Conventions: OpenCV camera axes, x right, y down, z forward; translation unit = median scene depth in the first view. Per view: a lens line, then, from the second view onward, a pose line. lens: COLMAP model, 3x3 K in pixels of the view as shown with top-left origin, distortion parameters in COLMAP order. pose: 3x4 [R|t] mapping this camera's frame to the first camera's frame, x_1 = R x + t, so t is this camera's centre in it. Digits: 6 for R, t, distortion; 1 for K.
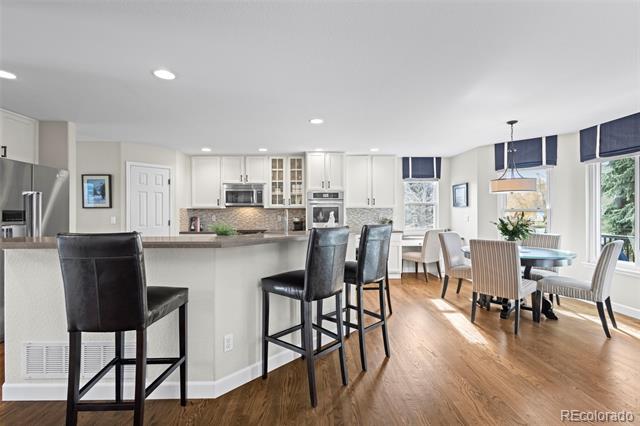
lens RADIAL K [[291.7, 0, 321.3], [0, 291.7, 208.9], [0, 0, 1]] dist [0.013096, -0.000398]
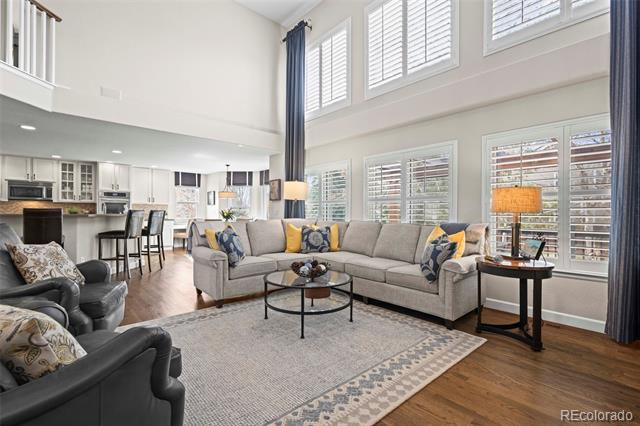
lens RADIAL K [[291.7, 0, 318.3], [0, 291.7, 213.4], [0, 0, 1]] dist [0.013096, -0.000398]
pose [[0.762939, 0.005922, 0.646443, -0.146726], [-0.016874, 0.999800, 0.010755, 0.013765], [-0.646250, -0.019114, 0.762886, -0.700413]]
